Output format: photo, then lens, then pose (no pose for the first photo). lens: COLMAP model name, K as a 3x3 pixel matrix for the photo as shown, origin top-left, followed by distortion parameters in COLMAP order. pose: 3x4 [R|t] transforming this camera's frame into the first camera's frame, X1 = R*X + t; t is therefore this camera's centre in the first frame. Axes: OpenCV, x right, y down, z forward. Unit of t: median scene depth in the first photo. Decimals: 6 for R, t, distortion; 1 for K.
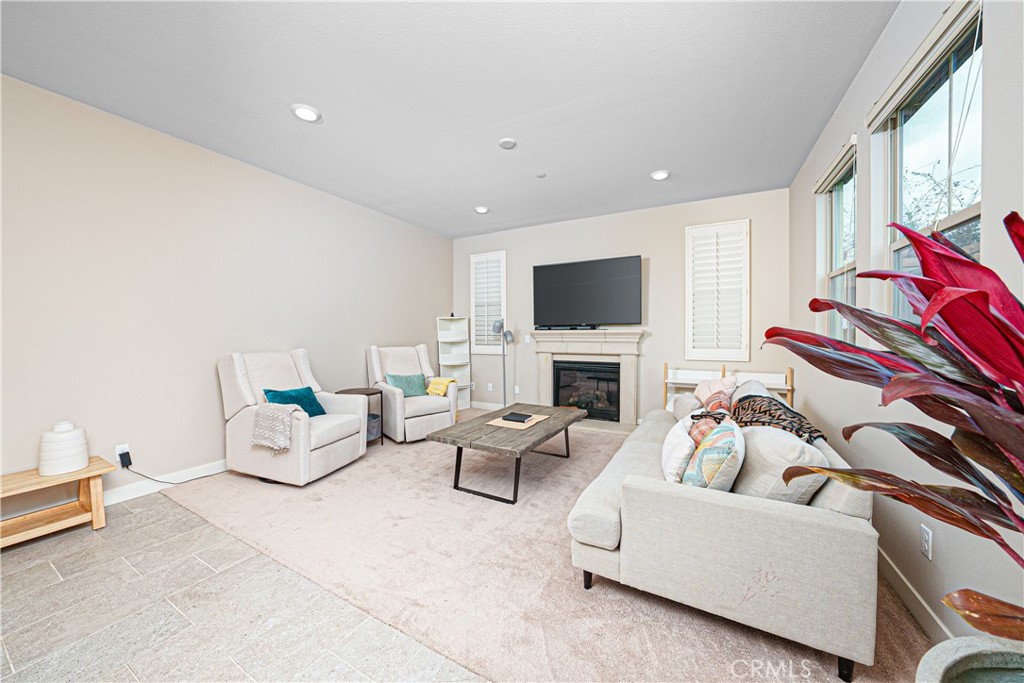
lens RADIAL K [[356.7, 0, 512.6], [0, 356.7, 337.2], [0, 0, 1]] dist [-0.033643, 0.006884]
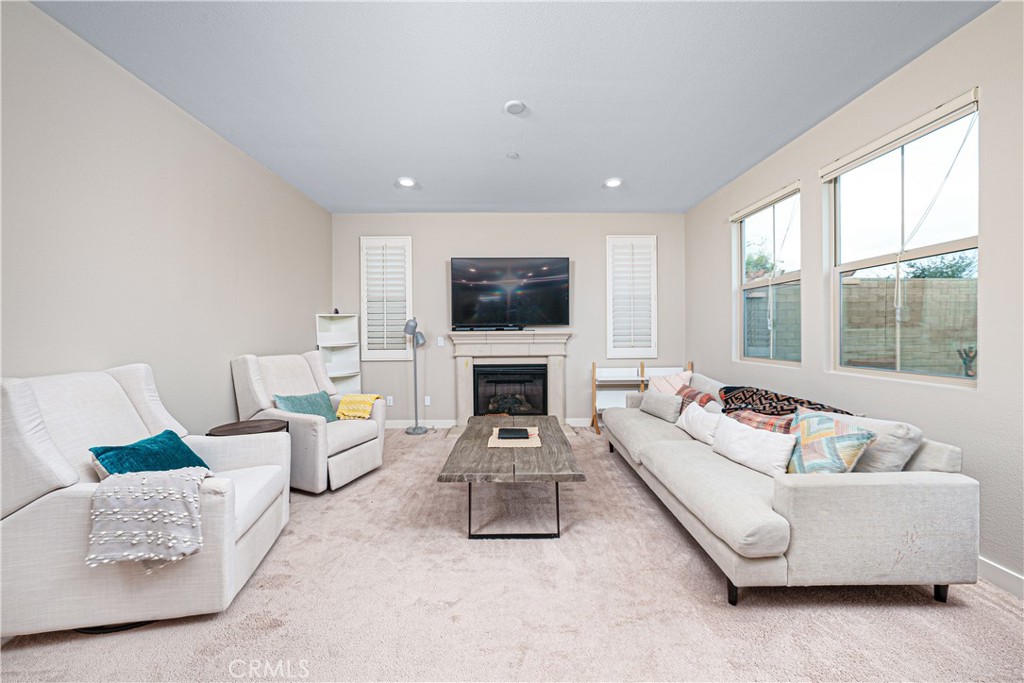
lens RADIAL K [[364.1, 0, 512.7], [0, 364.1, 337.2], [0, 0, 1]] dist [-0.030320, 0.006687]
pose [[0.867669, -0.007796, 0.497081, -0.295414], [0.009986, 0.999949, -0.001748, -0.002311], [-0.497041, 0.006480, 0.867703, 0.176422]]
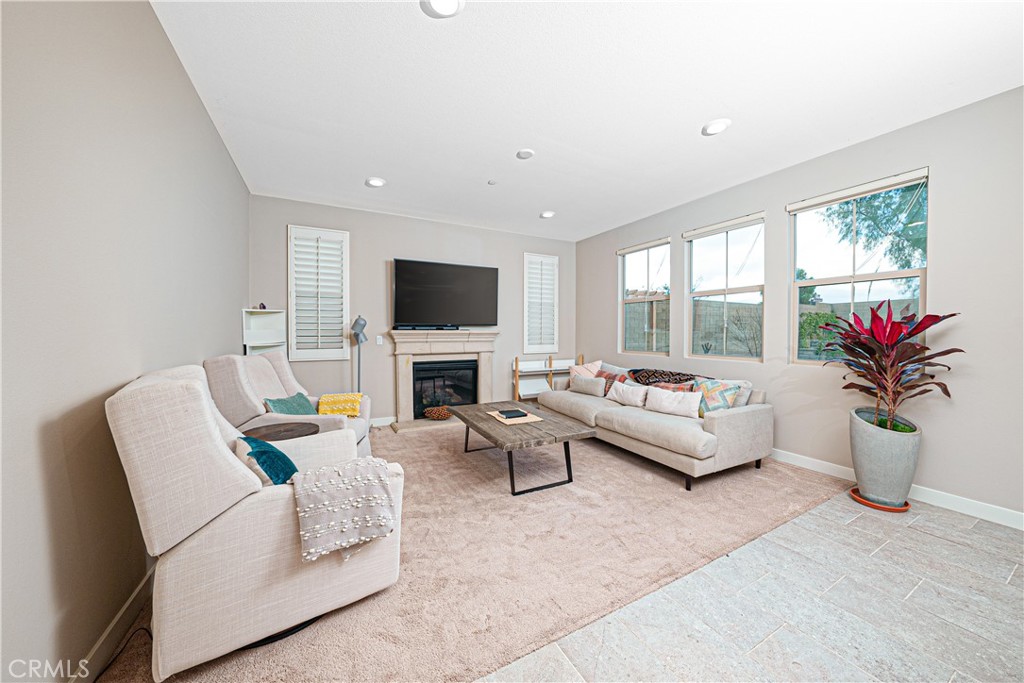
lens RADIAL K [[356.7, 0, 512.6], [0, 356.7, 337.2], [0, 0, 1]] dist [-0.033643, 0.006884]
pose [[0.543846, -0.007965, 0.839147, -0.612989], [0.008281, 0.999957, 0.004124, -0.003063], [-0.839144, 0.004706, 0.543889, 0.305596]]
